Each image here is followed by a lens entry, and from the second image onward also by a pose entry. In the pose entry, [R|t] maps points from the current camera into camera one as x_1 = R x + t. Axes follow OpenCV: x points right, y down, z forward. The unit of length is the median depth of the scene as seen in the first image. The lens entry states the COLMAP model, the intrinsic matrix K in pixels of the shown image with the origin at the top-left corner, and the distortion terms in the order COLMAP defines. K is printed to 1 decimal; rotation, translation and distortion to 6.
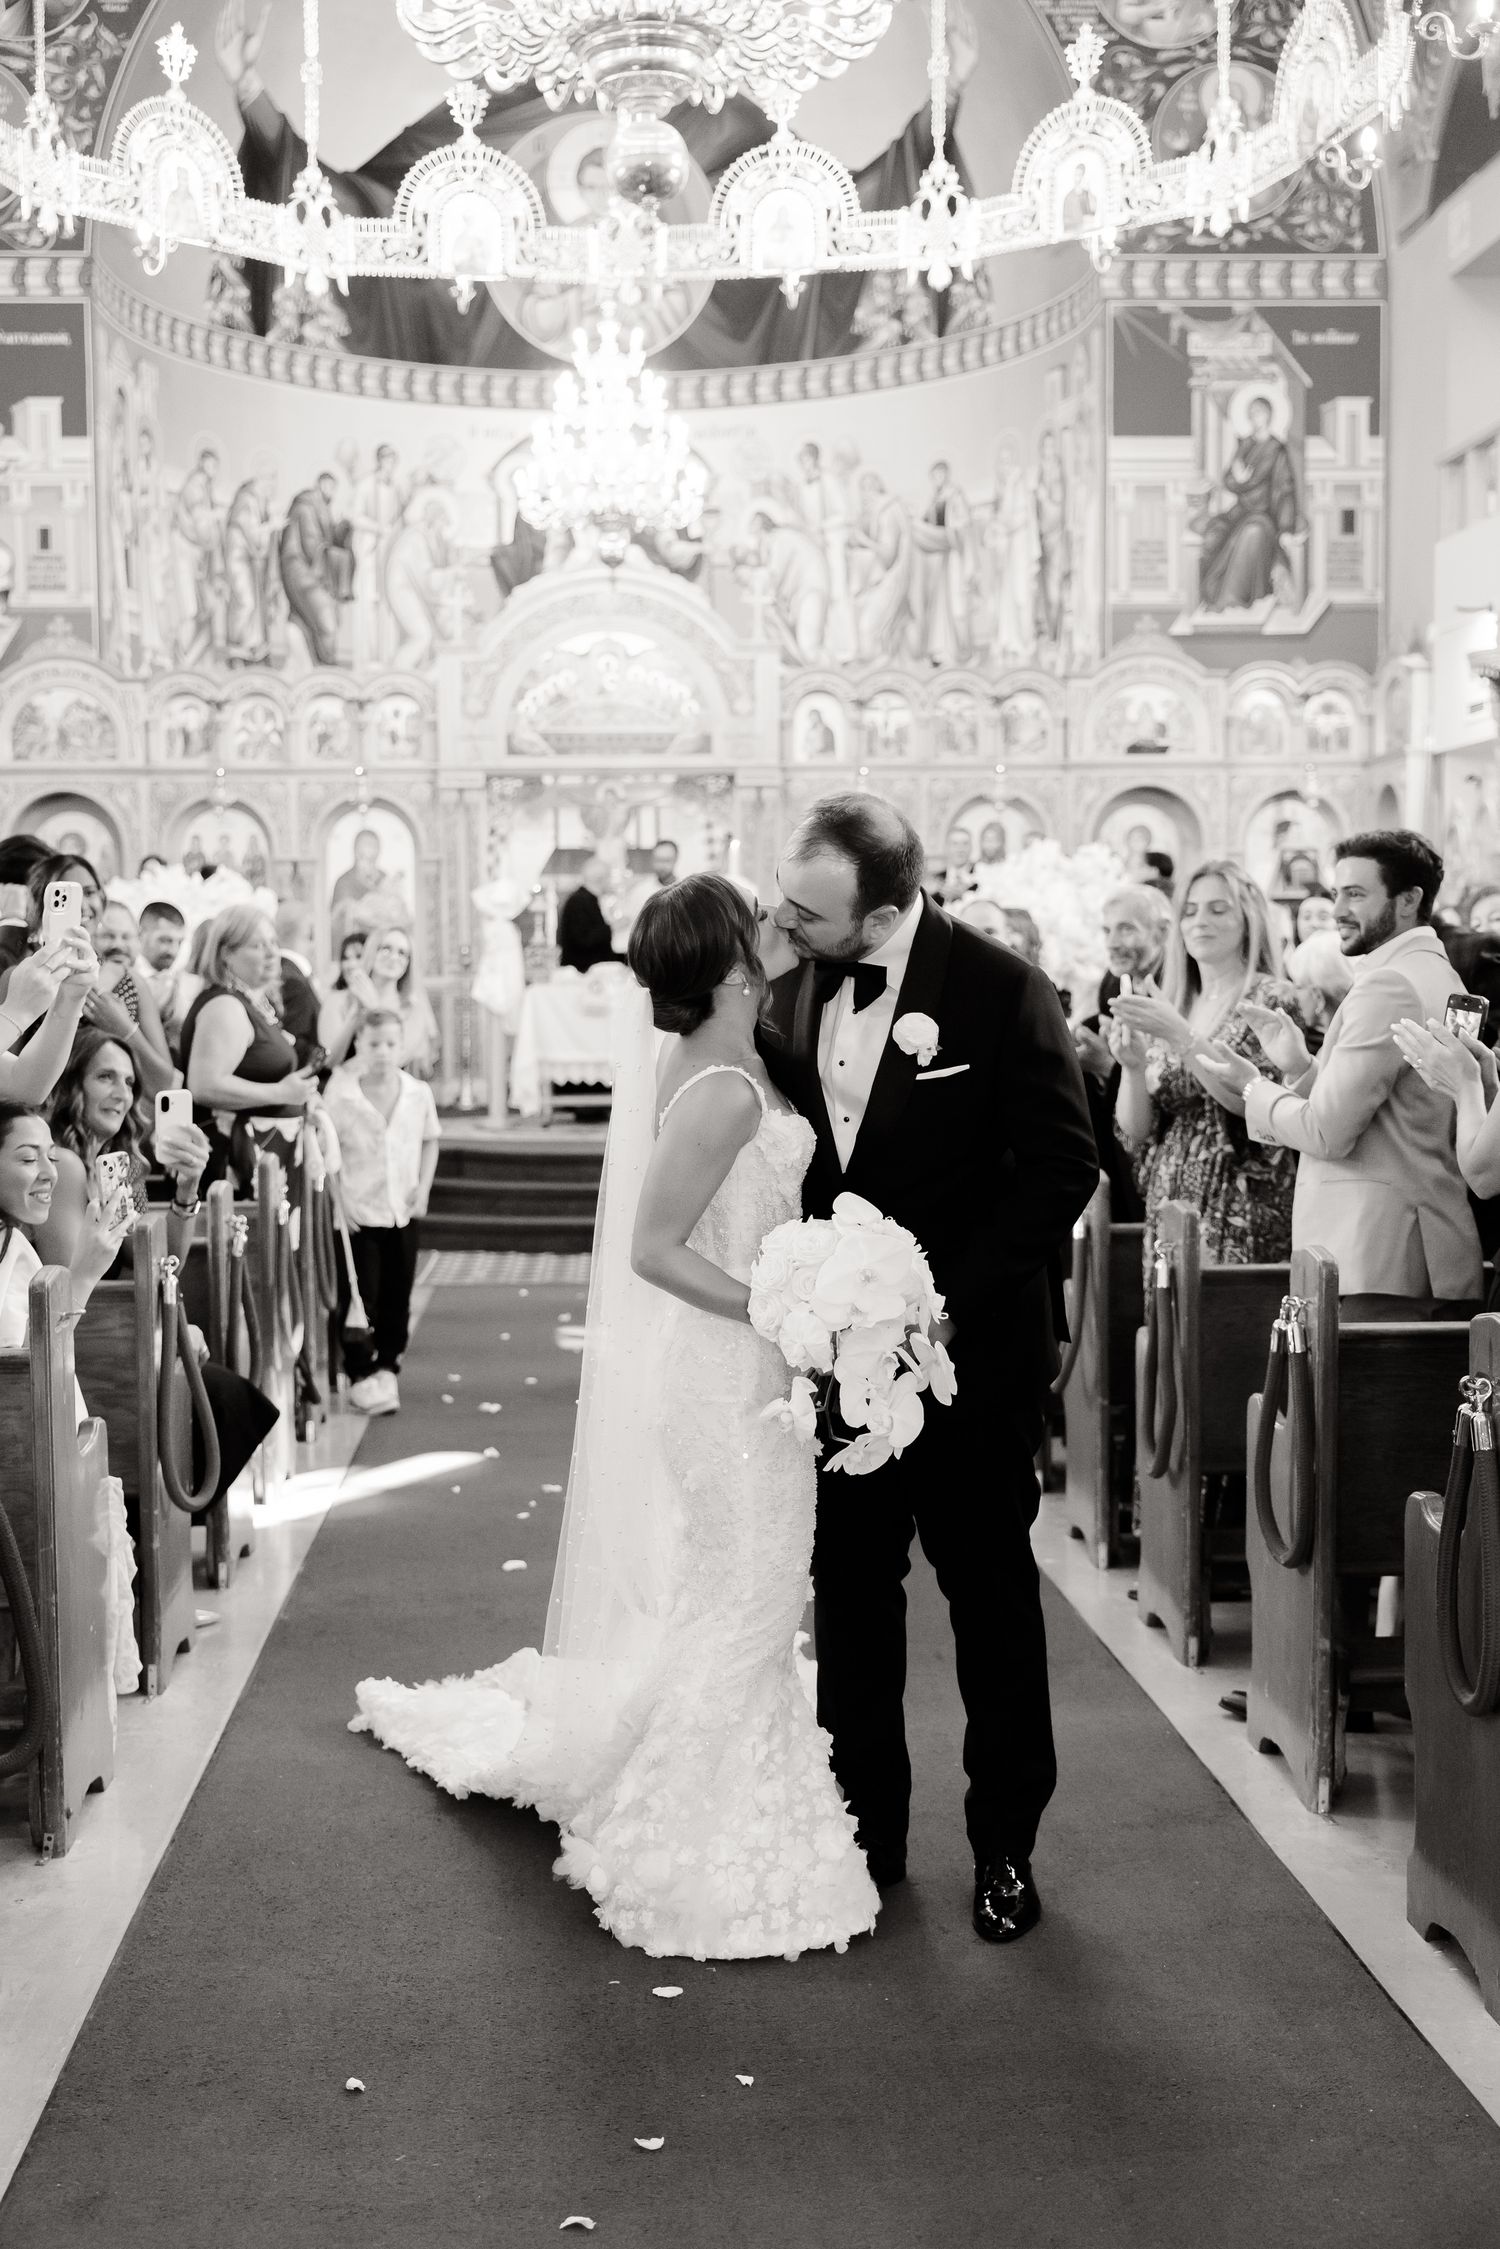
lens RADIAL K [[2660.7, 0, 740.0], [0, 2660.7, 1174.4], [0, 0, 1]] dist [0.007868, 0.016392]
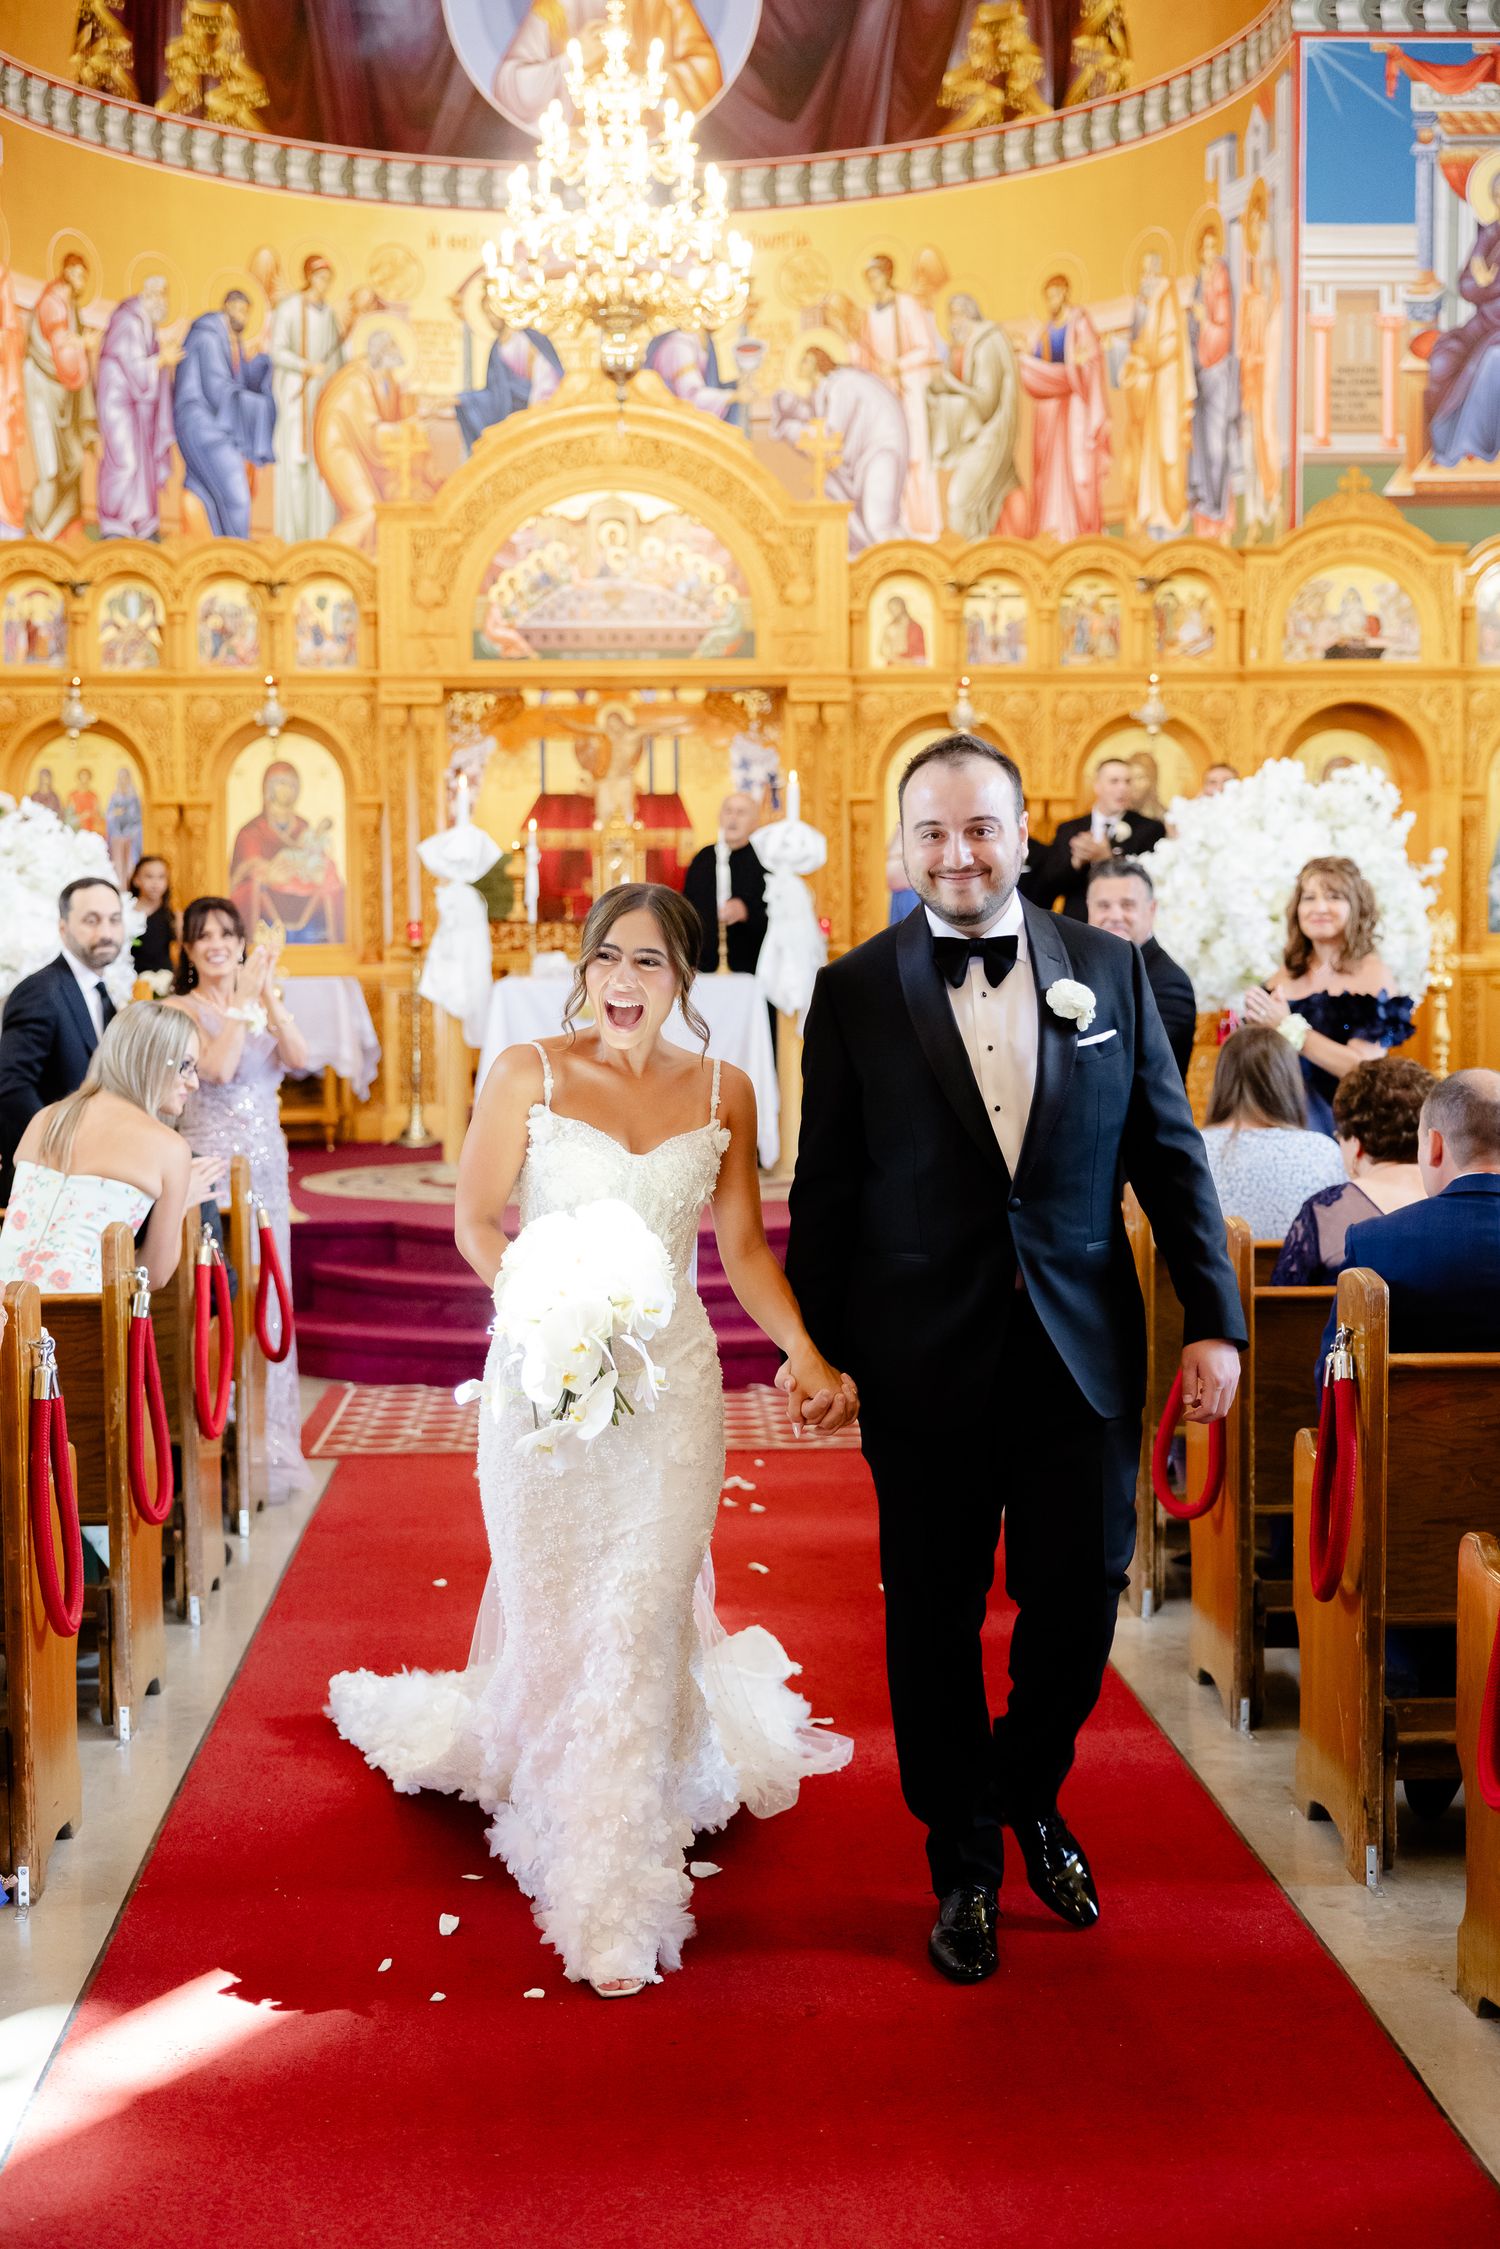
lens RADIAL K [[3004.0, 0, 739.9], [0, 3004.0, 1132.4], [0, 0, 1]] dist [0.032453, -0.006114]
pose [[0.999984, 0.001859, -0.005407, -0.009979], [-0.001950, 0.999855, -0.016894, -0.014474], [0.005375, 0.016904, 0.999843, 0.178545]]
